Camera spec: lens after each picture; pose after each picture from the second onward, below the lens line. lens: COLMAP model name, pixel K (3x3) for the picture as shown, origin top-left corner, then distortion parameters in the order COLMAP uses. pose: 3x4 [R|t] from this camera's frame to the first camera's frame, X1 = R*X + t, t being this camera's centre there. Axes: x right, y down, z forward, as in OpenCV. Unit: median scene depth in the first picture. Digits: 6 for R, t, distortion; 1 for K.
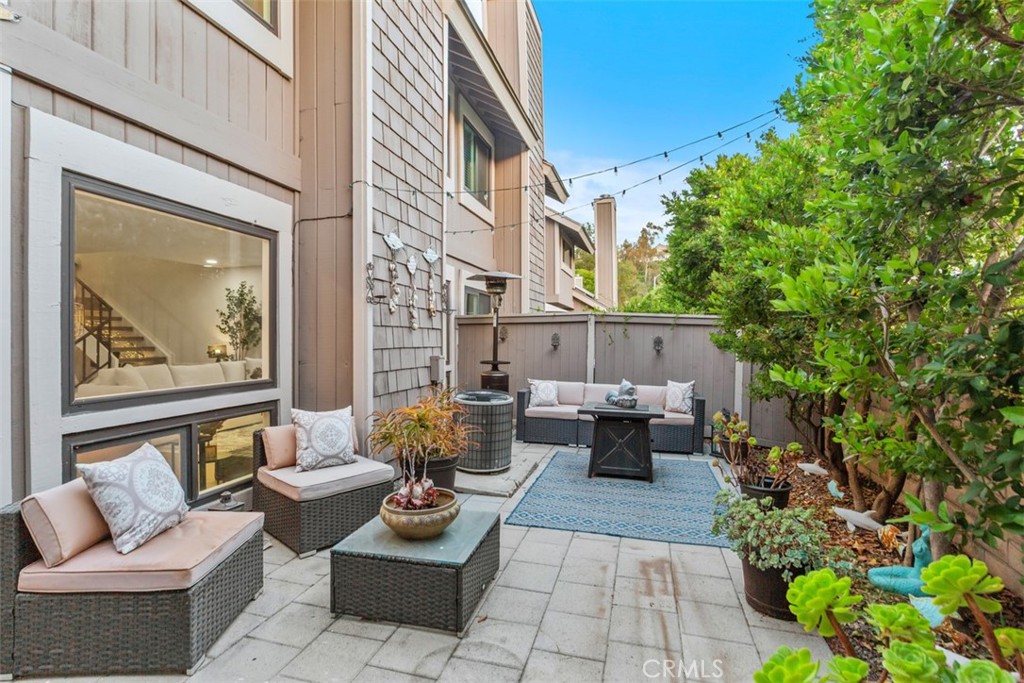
lens RADIAL K [[501.6, 0, 512.0], [0, 501.6, 341.5], [0, 0, 1]] dist [-0.000675, -0.000303]
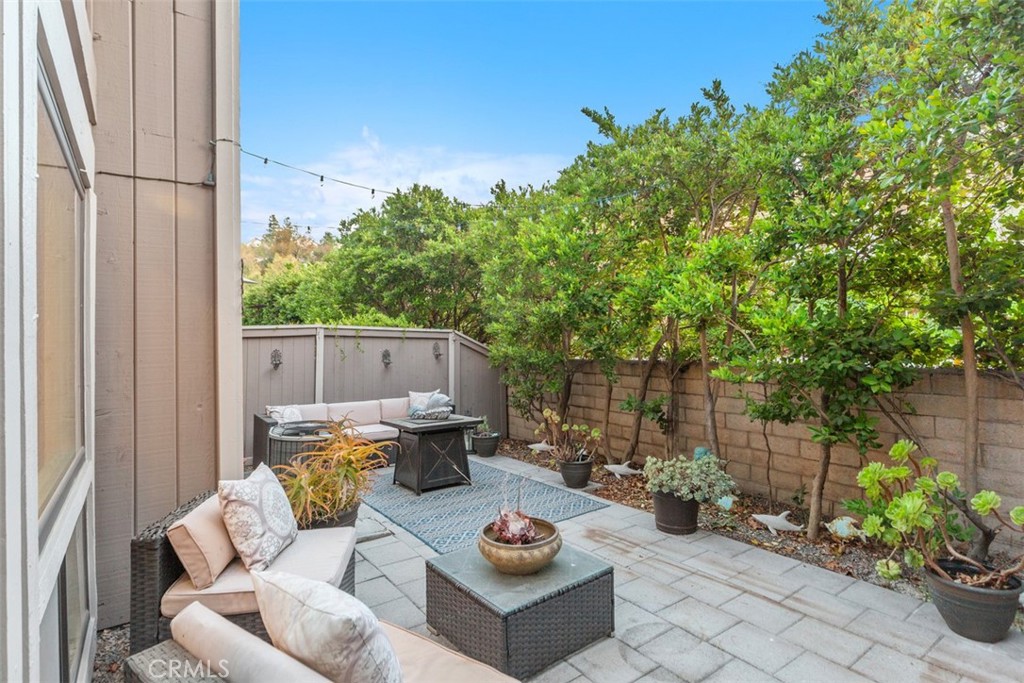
lens RADIAL K [[515.0, 0, 513.7], [0, 515.0, 326.4], [0, 0, 1]] dist [-0.000511, -0.000254]
pose [[0.624452, 0.004512, 0.781050, -0.522685], [0.033393, 0.998915, -0.032468, -0.020629], [-0.780349, 0.046356, 0.623624, 0.213172]]
